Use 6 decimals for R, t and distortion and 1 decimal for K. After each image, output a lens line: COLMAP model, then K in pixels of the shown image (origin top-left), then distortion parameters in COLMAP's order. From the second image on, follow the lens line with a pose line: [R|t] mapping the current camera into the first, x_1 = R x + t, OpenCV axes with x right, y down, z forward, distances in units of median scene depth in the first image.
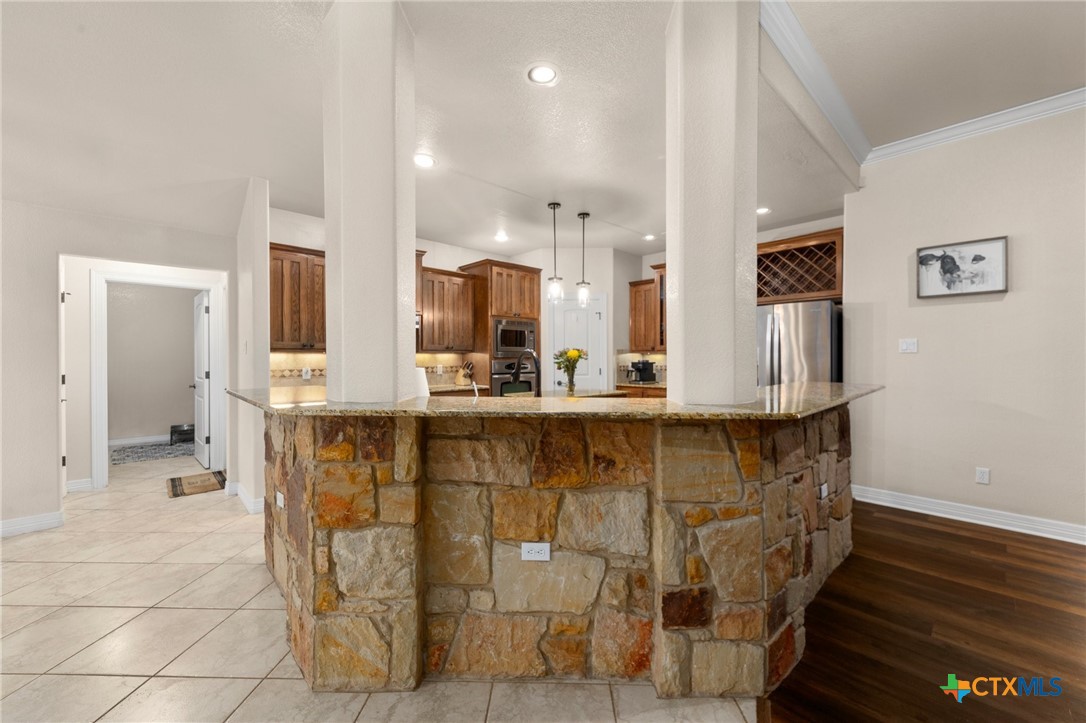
lens RADIAL K [[418.1, 0, 549.3], [0, 418.1, 359.0], [0, 0, 1]] dist [0.011552, -0.005192]
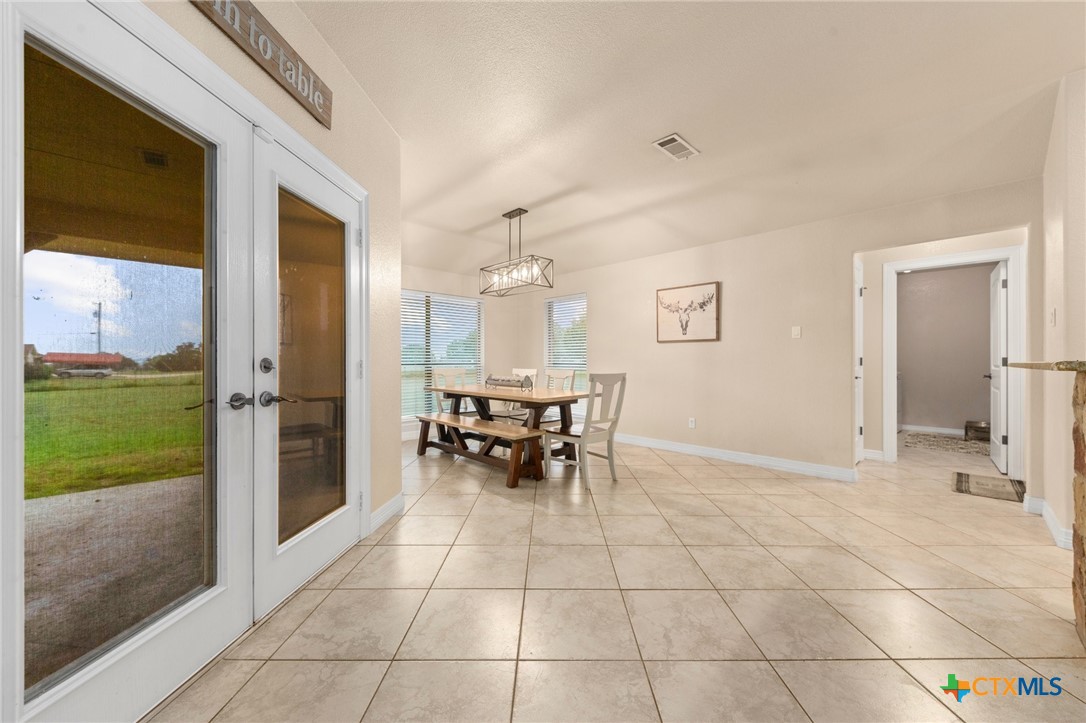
lens RADIAL K [[401.2, 0, 543.0], [0, 401.2, 361.5], [0, 0, 1]] dist [0.007284, -0.006582]
pose [[0.008727, 0.005588, -0.999946, -0.032856], [-0.000844, 0.999984, 0.005580, 0.041455], [0.999962, 0.000795, 0.008731, 0.094075]]
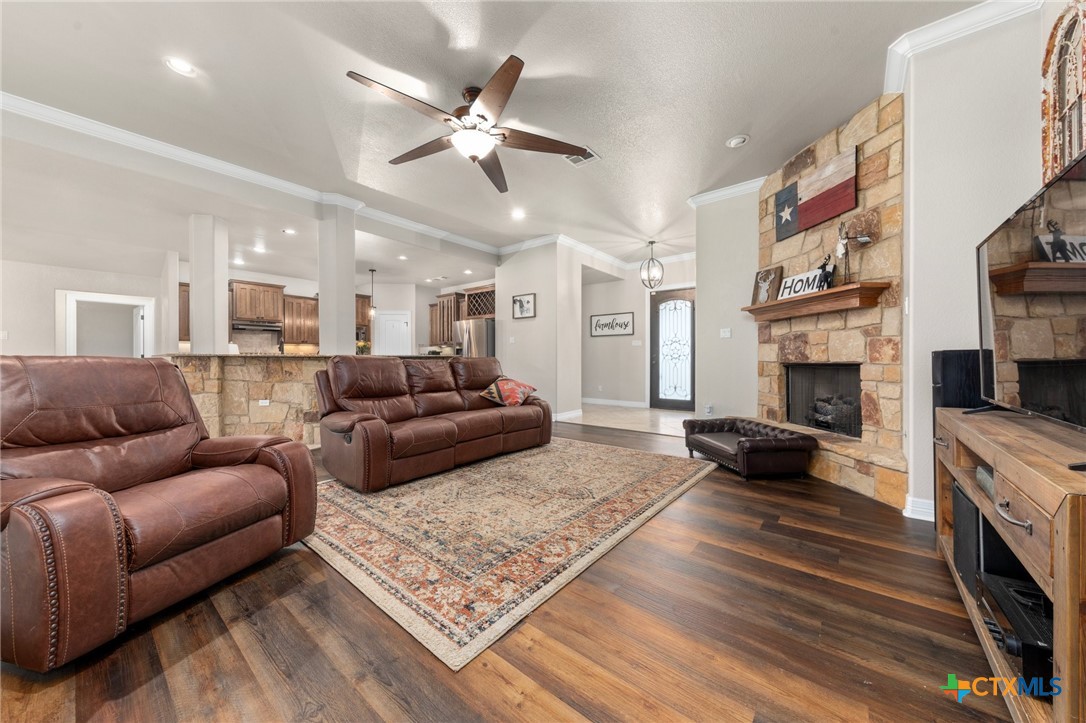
lens RADIAL K [[373.8, 0, 549.4], [0, 373.8, 359.7], [0, 0, 1]] dist [0.015705, -0.006234]
pose [[0.990664, -0.000251, 0.136323, 0.668992], [0.000665, 0.999995, -0.002992, 0.063775], [-0.136322, 0.003055, 0.990660, -0.808497]]
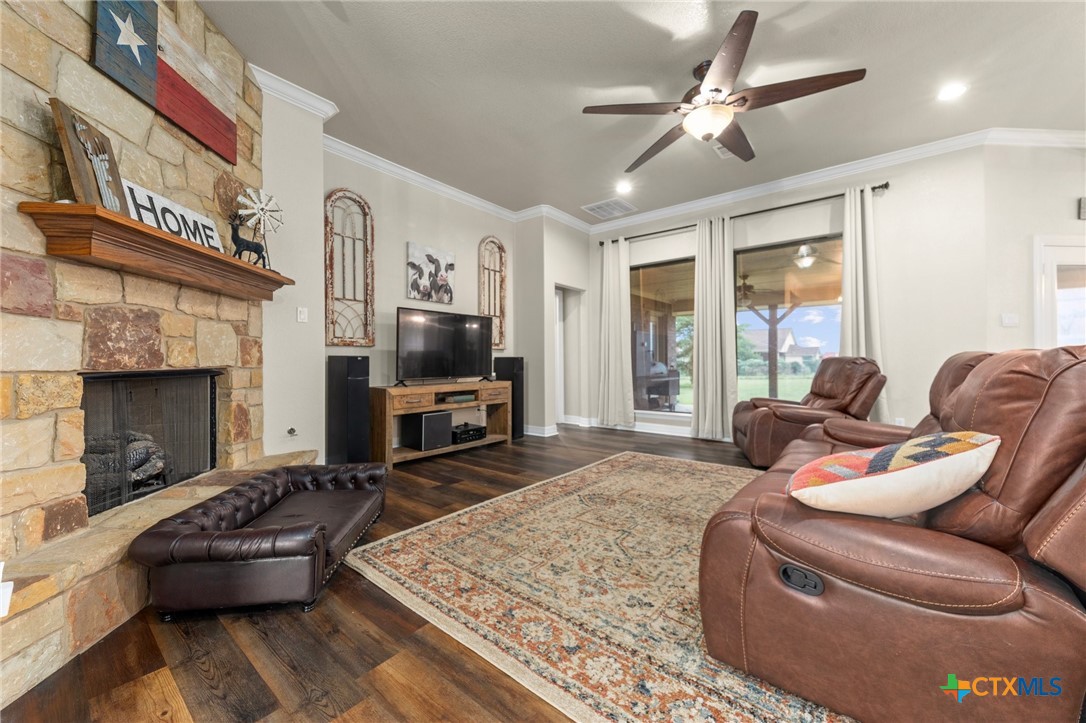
lens RADIAL K [[408.9, 0, 551.7], [0, 408.9, 359.3], [0, 0, 1]] dist [0.013849, -0.007311]
pose [[-0.990125, 0.006791, -0.140020, 0.986190], [0.006308, 0.999973, 0.003896, 0.056561], [0.140042, 0.002974, -0.990141, 0.557171]]
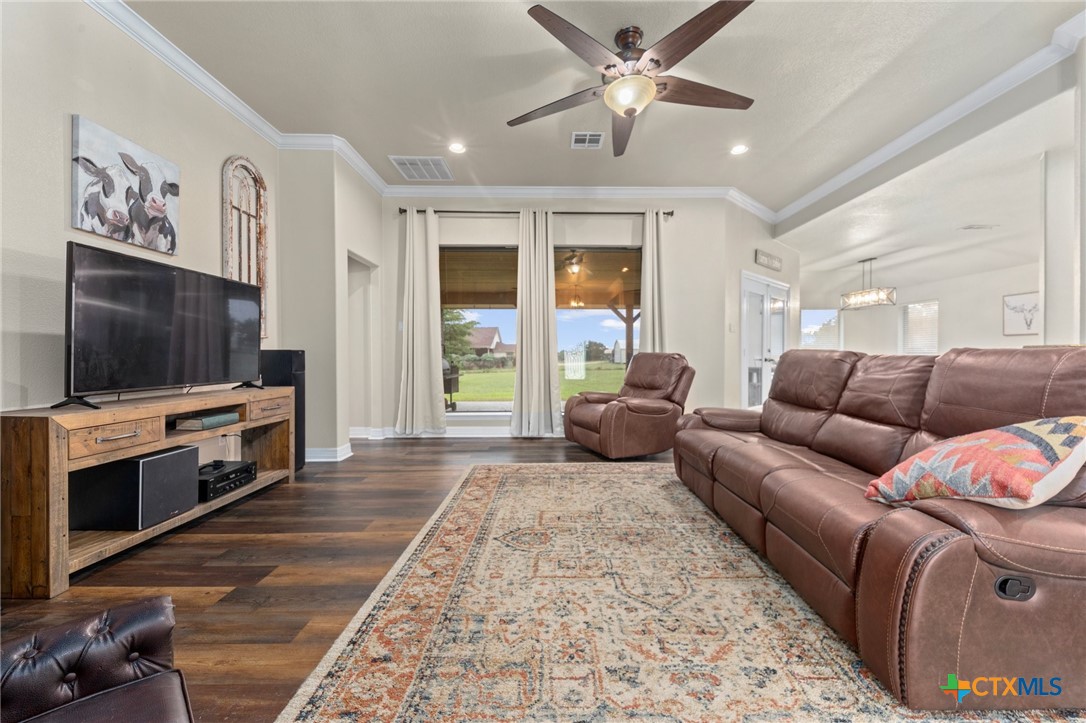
lens RADIAL K [[408.9, 0, 551.7], [0, 408.9, 359.3], [0, 0, 1]] dist [0.013849, -0.007311]
pose [[-0.683132, 0.011861, -0.730198, 1.178769], [-0.001053, 0.999851, 0.017226, 0.057652], [0.730294, 0.012536, -0.683018, 0.256041]]
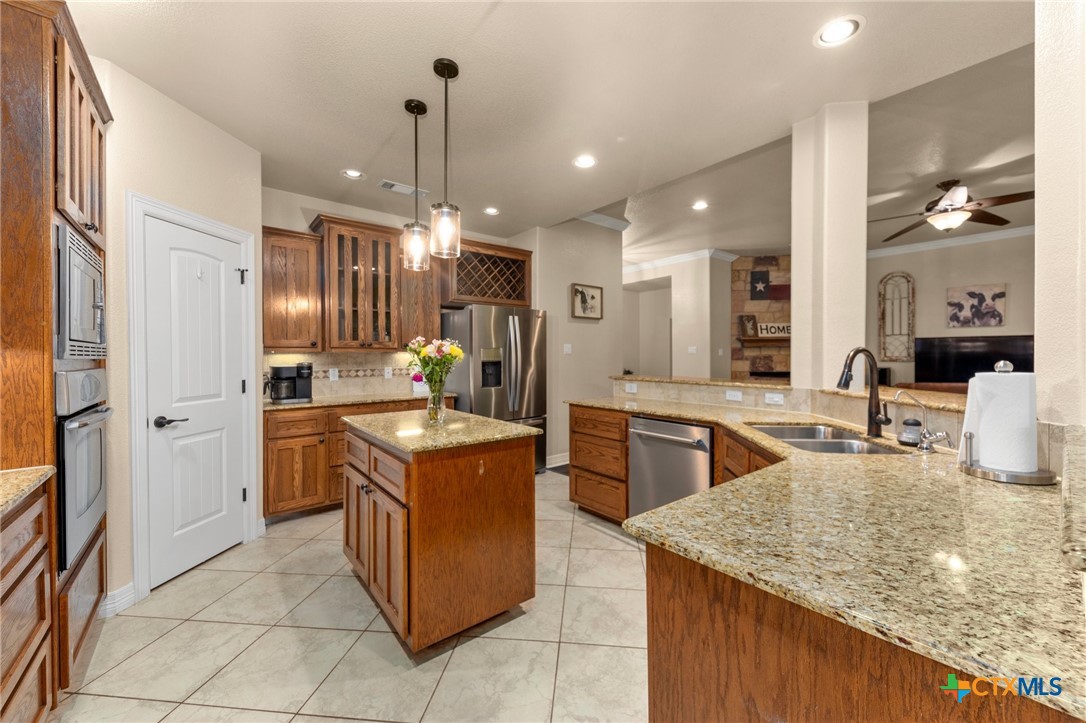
lens RADIAL K [[418.1, 0, 549.3], [0, 418.1, 359.0], [0, 0, 1]] dist [0.011552, -0.005192]
pose [[0.074381, -0.004624, 0.997219, -0.497105], [0.008356, 0.999957, 0.004013, -0.003020], [-0.997195, 0.008035, 0.074416, 0.820248]]
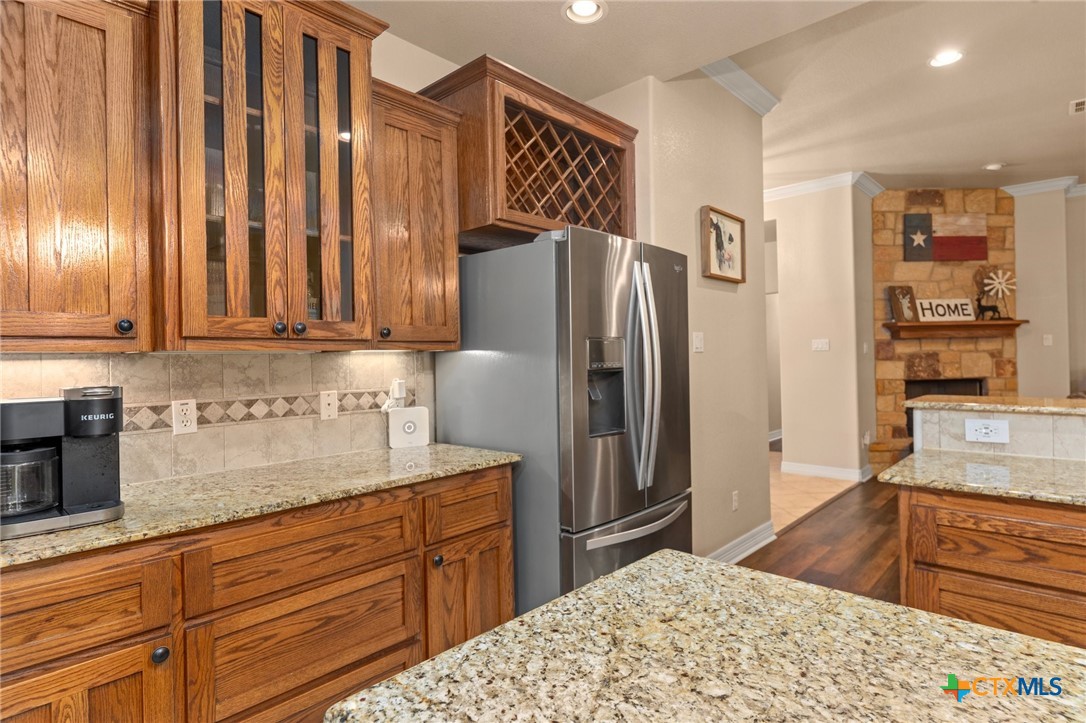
lens RADIAL K [[575.3, 0, 553.4], [0, 575.3, 356.5], [0, 0, 1]] dist [0.005975, -0.001157]
pose [[-0.072161, 0.008333, 0.997358, -0.062266], [0.024447, 0.999679, -0.006584, -0.005955], [-0.997093, 0.023908, -0.072341, 1.120220]]
